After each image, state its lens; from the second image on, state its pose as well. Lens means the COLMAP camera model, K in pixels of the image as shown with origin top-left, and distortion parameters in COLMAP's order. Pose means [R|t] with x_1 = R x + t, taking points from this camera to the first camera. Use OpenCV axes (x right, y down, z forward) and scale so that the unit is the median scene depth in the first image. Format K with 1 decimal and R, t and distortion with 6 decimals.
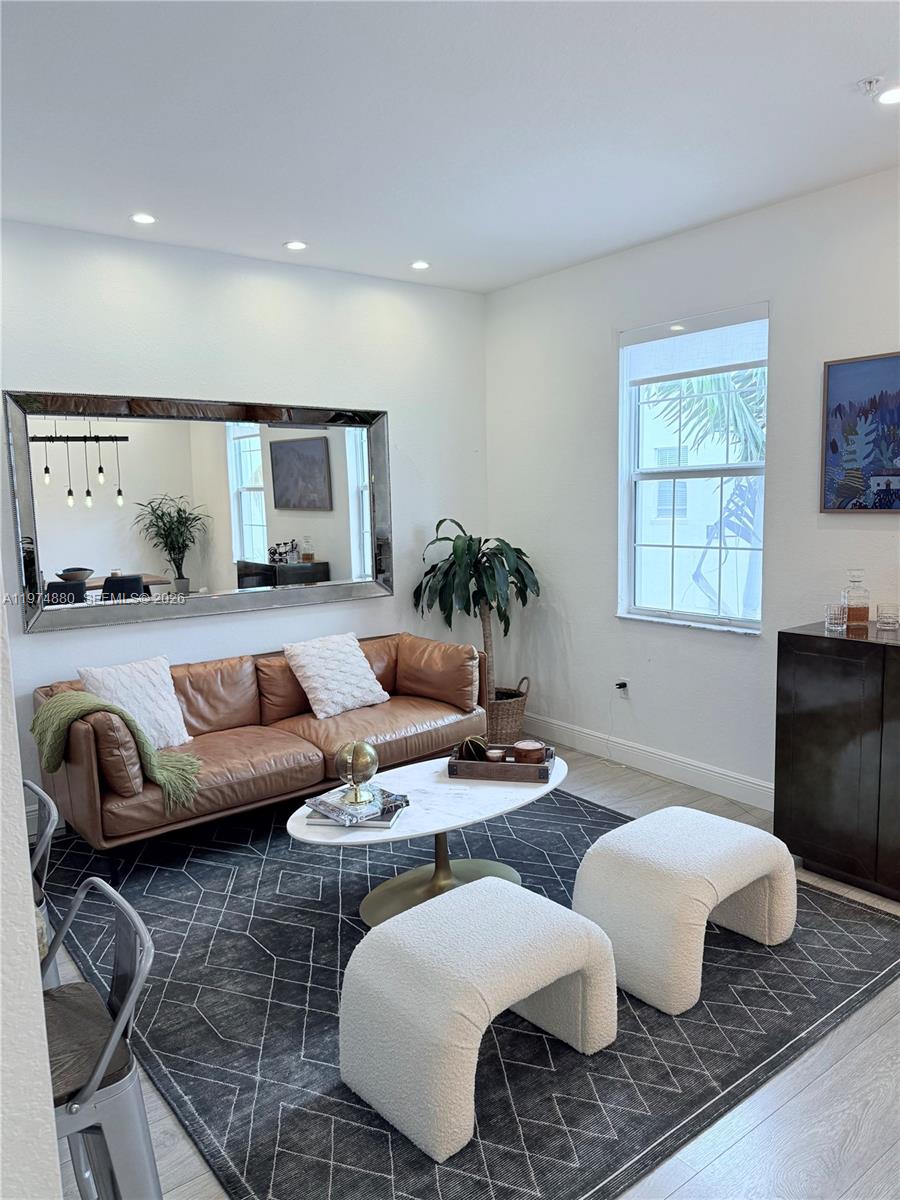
lens RADIAL K [[831.2, 0, 455.1], [0, 831.2, 594.8], [0, 0, 1]] dist [0.047418, -0.072296]
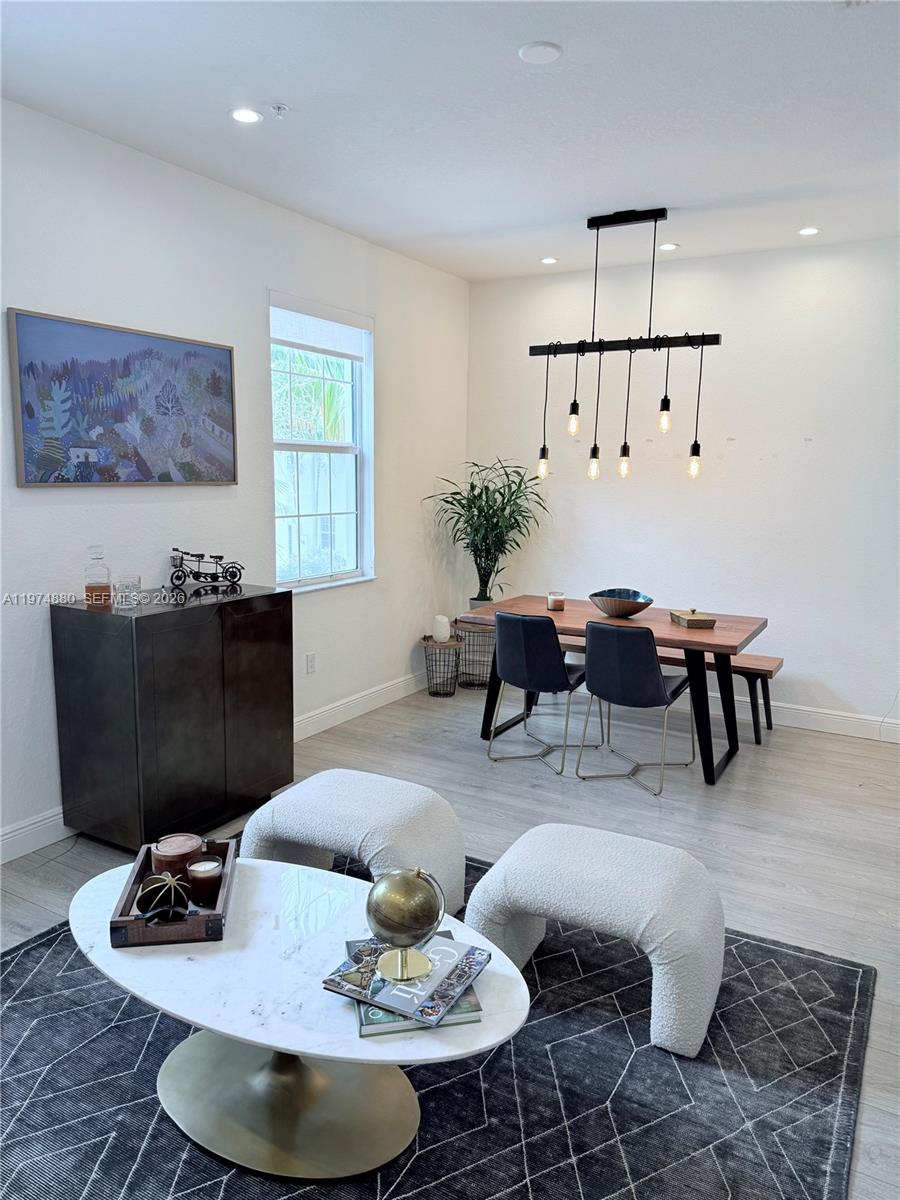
lens RADIAL K [[831.2, 0, 446.4], [0, 831.2, 600.6], [0, 0, 1]] dist [0.047418, -0.072296]
pose [[-0.365030, -0.130946, 0.921741, -0.556309], [0.119268, 0.975324, 0.185791, -0.099425], [-0.923325, 0.177753, -0.340405, 0.975173]]
